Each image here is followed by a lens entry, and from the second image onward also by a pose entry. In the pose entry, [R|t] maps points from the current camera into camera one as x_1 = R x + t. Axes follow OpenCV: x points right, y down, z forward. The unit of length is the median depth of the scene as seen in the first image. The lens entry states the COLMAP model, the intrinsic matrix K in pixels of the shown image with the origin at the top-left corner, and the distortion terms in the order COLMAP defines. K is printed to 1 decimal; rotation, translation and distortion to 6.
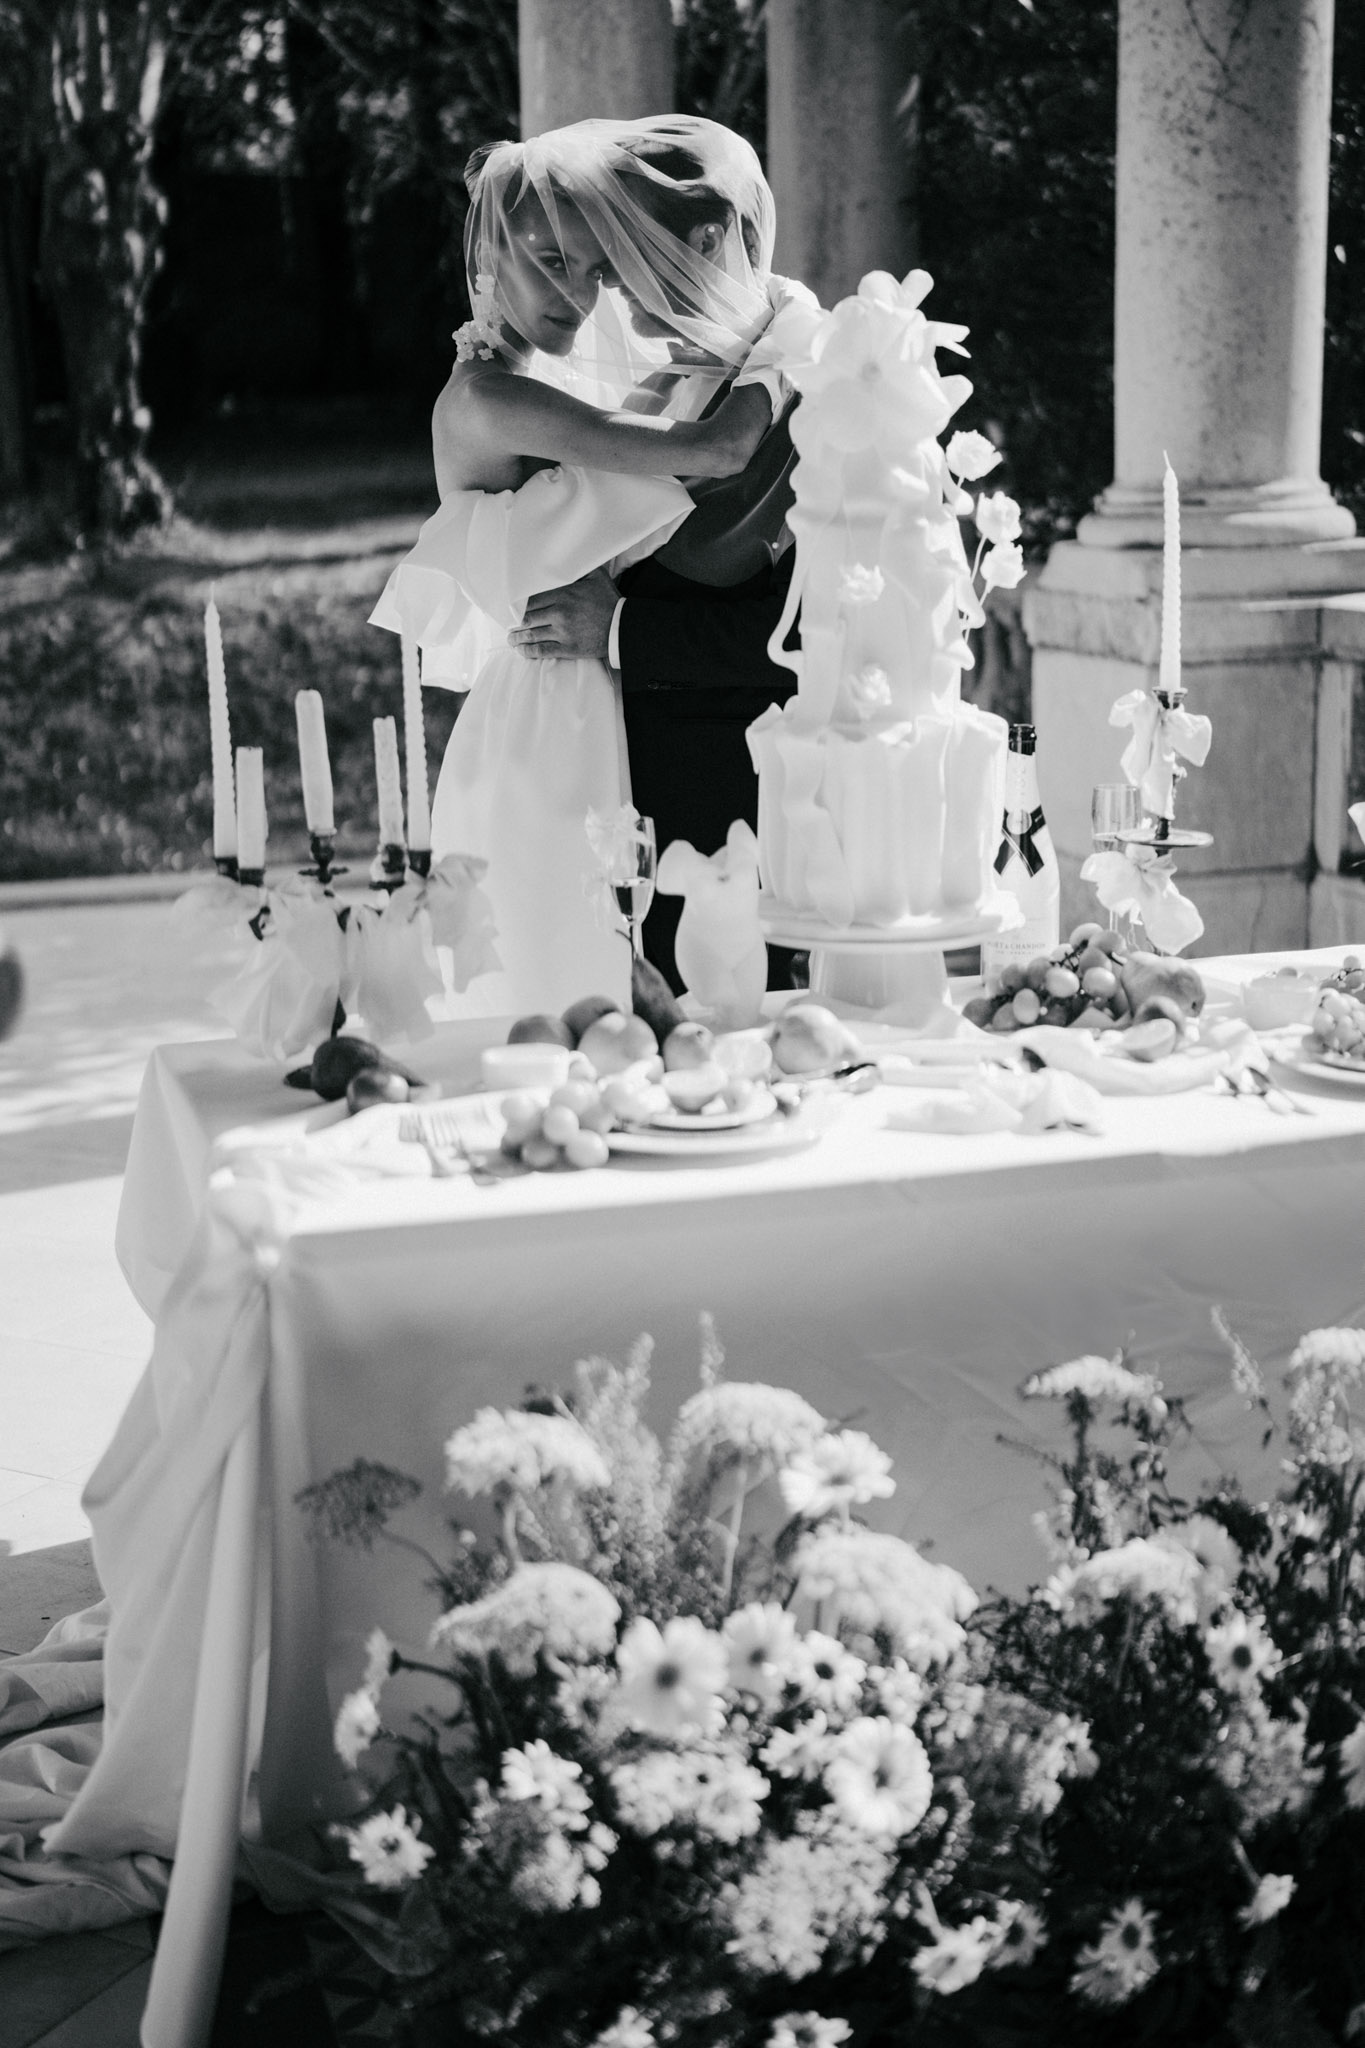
lens RADIAL K [[2847.6, 0, 681.8], [0, 2847.6, 1037.5], [0, 0, 1]] dist [-0.006227, 0.000000]
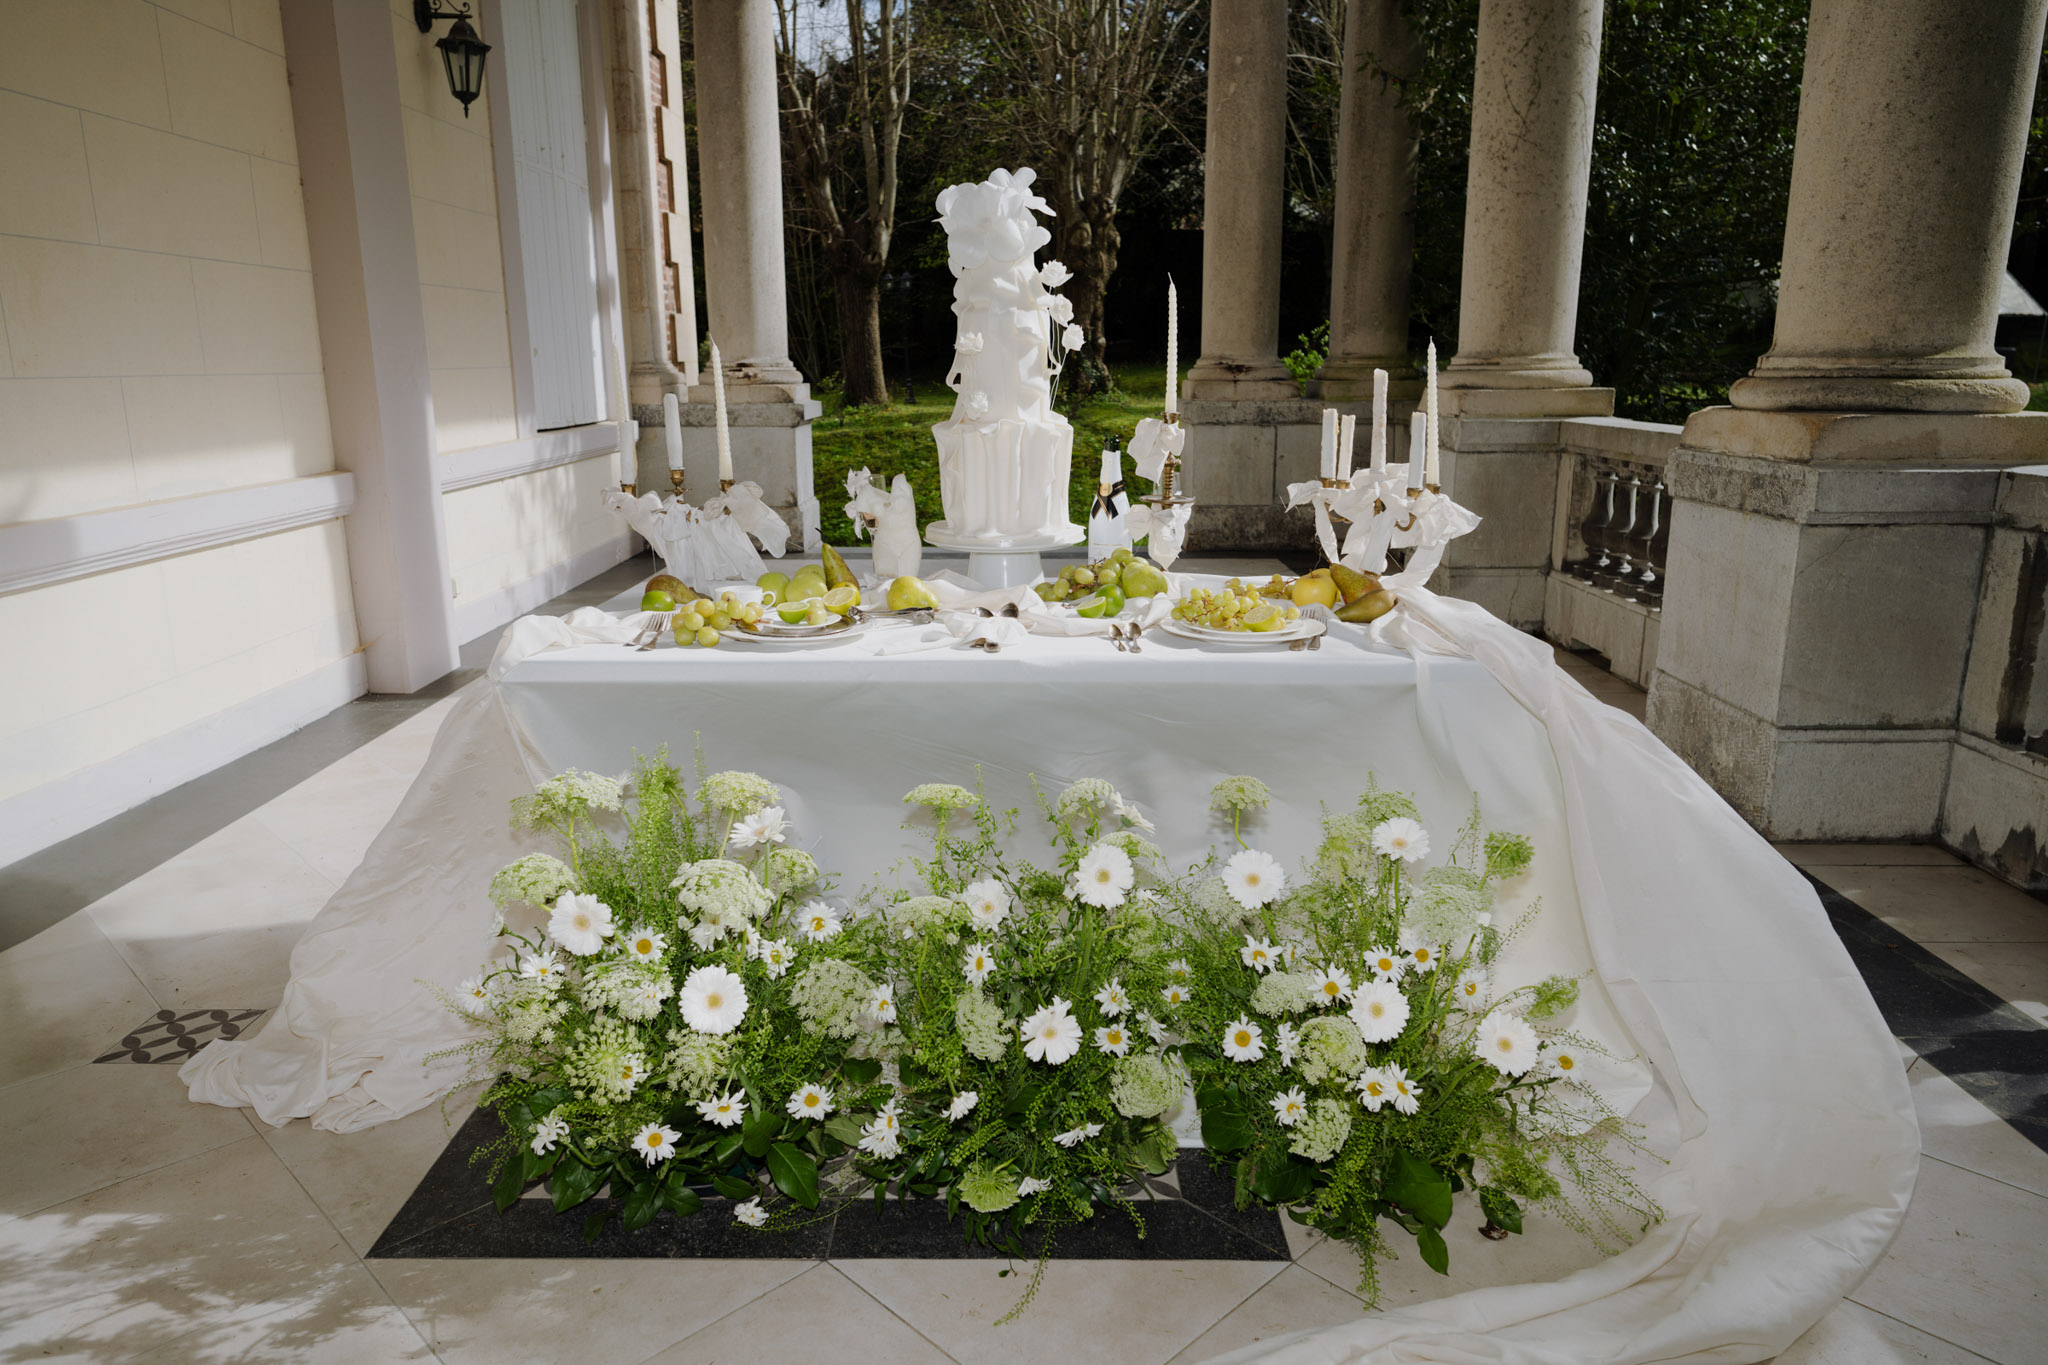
lens RADIAL K [[1355.9, 0, 1027.5], [0, 1355.9, 664.9], [0, 0, 1]] dist [-0.008346, 0.001373]
pose [[0.958188, 0.077537, -0.275435, 0.149445], [-0.074784, 0.996989, 0.020502, 0.009127], [0.276195, 0.000954, 0.961101, 0.085366]]
